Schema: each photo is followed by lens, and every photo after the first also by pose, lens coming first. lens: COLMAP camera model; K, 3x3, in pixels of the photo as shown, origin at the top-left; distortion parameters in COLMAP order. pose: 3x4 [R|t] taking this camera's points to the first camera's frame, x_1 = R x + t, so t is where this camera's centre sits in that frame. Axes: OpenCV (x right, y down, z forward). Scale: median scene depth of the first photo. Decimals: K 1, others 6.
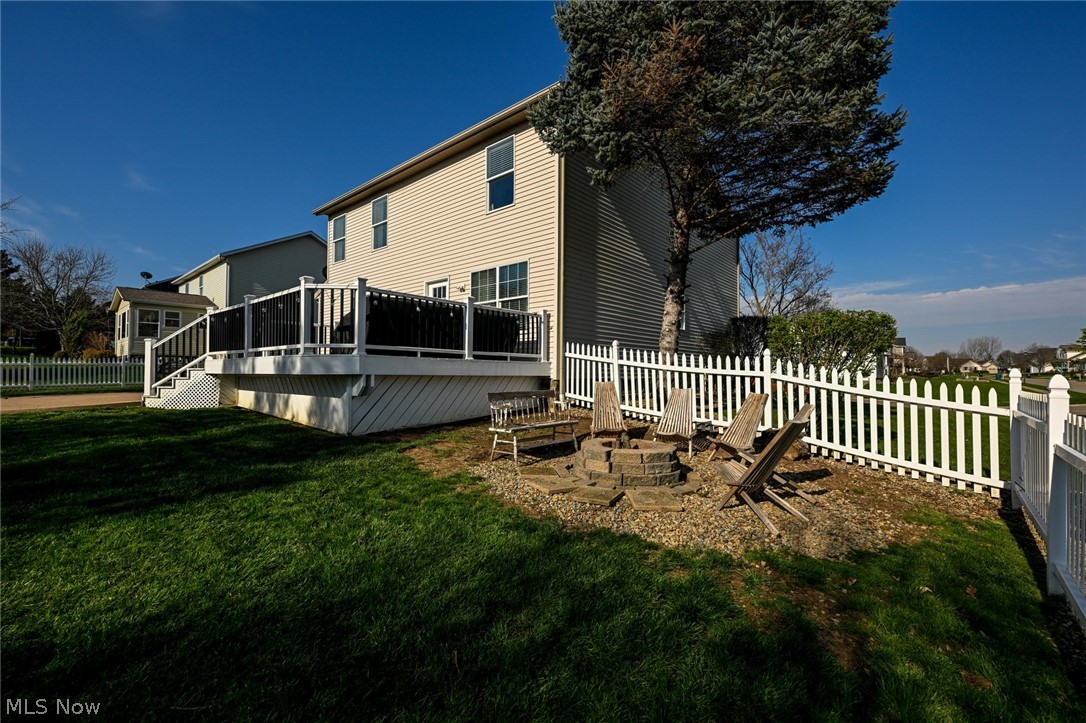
lens RADIAL K [[463.5, 0, 543.0], [0, 463.5, 361.5], [0, 0, 1]] dist [0.009053, 0.000122]
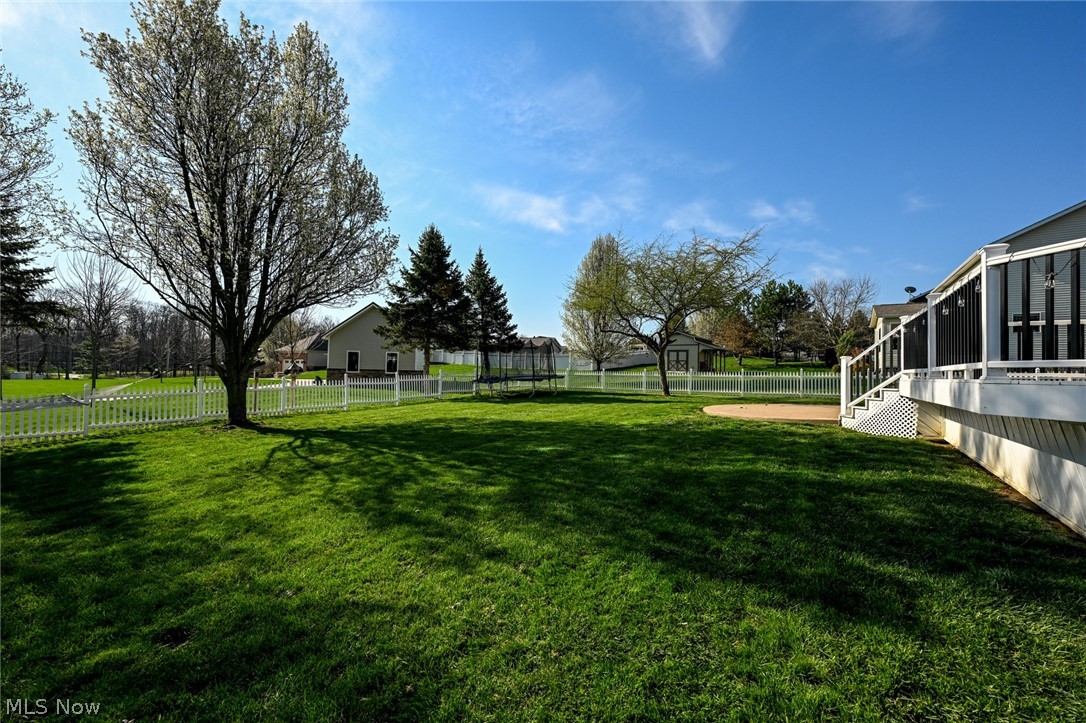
lens RADIAL K [[429.4, 0, 534.1], [0, 429.4, 364.0], [0, 0, 1]] dist [-0.003367, -0.000110]
pose [[0.118545, -0.019657, -0.992754, -0.032295], [0.003325, 0.999806, -0.019400, -0.018149], [0.992943, -0.001001, 0.118587, 0.251927]]
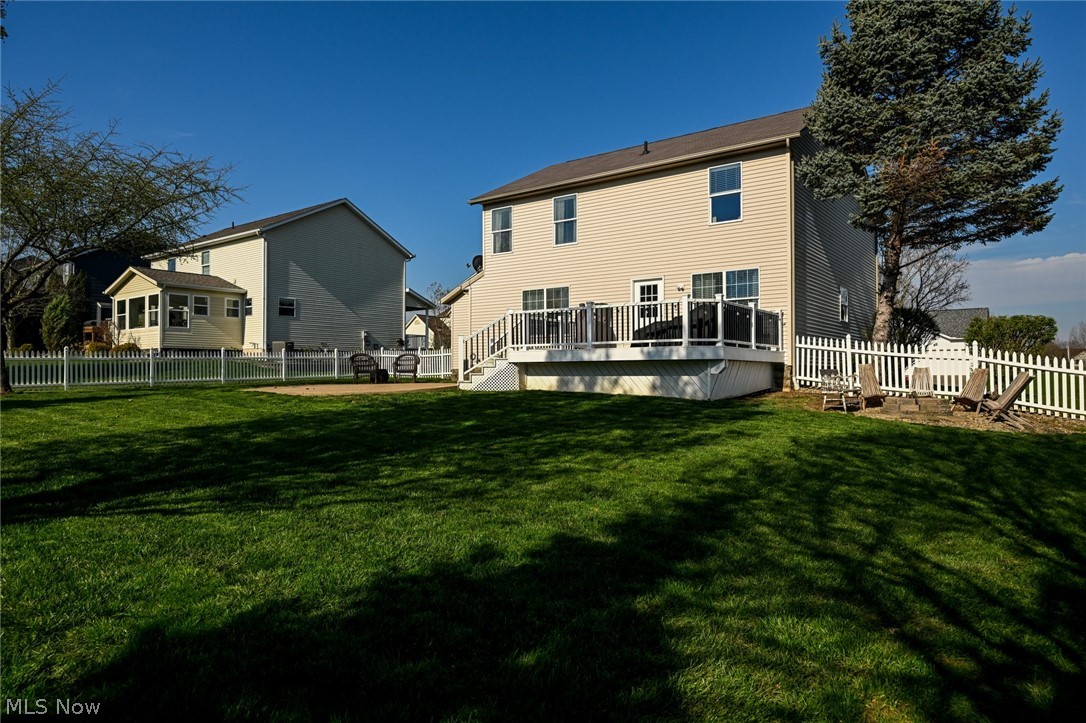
lens RADIAL K [[680.4, 0, 543.7], [0, 680.4, 358.5], [0, 0, 1]] dist [0.001399, 0.002046]
pose [[0.997128, -0.005709, 0.075517, -0.770739], [0.005440, 0.999978, 0.003776, 0.010052], [-0.075537, -0.003354, 0.997137, -0.778356]]
